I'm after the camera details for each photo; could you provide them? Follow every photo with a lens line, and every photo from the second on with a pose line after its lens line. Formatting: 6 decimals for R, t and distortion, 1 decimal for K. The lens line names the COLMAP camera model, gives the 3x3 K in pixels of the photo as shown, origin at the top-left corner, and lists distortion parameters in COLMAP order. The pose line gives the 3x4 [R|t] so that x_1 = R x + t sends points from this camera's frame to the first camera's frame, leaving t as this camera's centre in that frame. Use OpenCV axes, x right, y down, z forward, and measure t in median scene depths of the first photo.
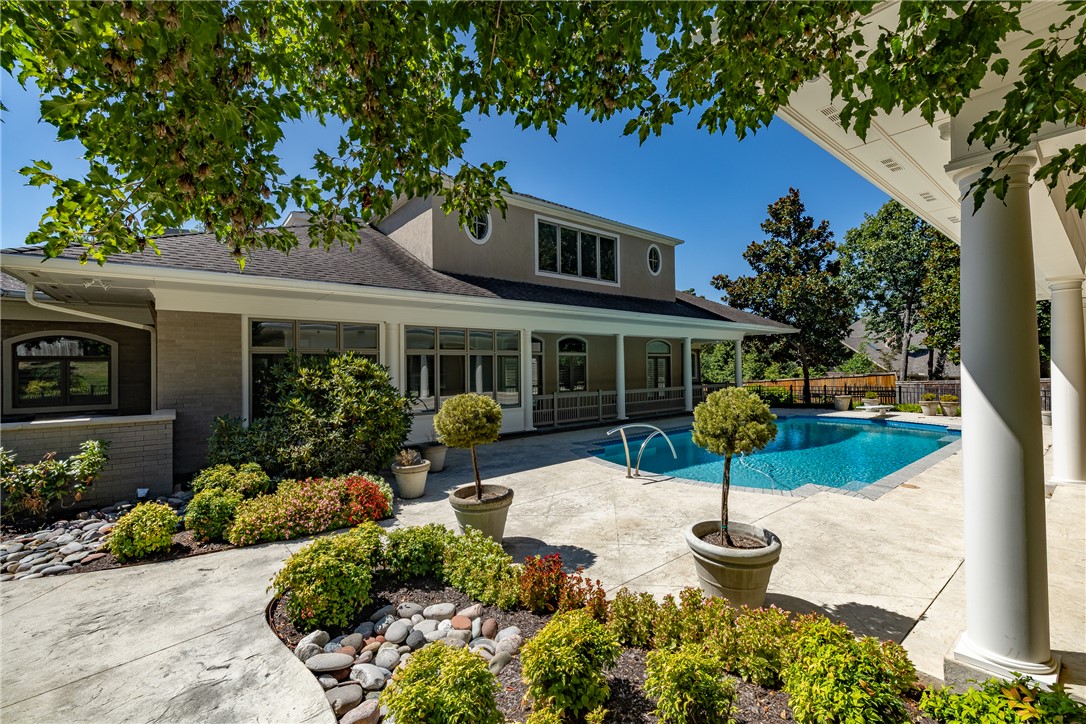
lens RADIAL K [[462.5, 0, 541.9], [0, 462.5, 361.5], [0, 0, 1]] dist [-0.000932, -0.000016]
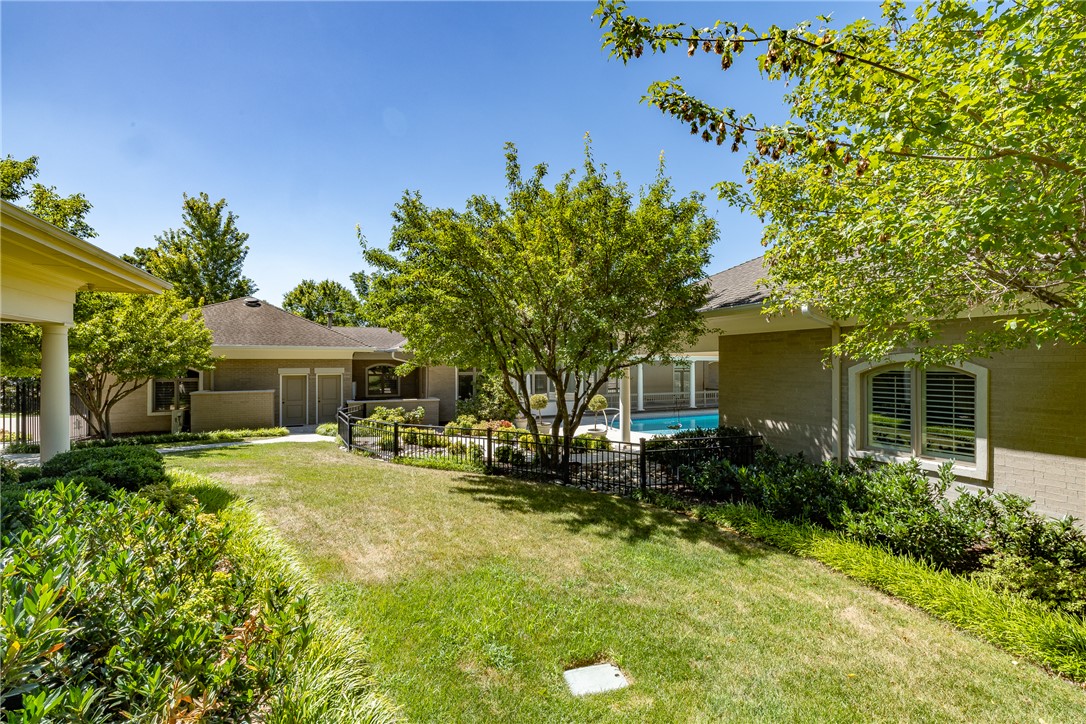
lens RADIAL K [[462.5, 0, 541.5], [0, 462.5, 363.8], [0, 0, 1]] dist [-0.000932, -0.000016]
pose [[0.972551, 0.007741, -0.232560, 0.470104], [-0.006085, 0.999951, 0.007837, -0.128898], [0.232609, -0.006207, 0.972550, -1.649538]]
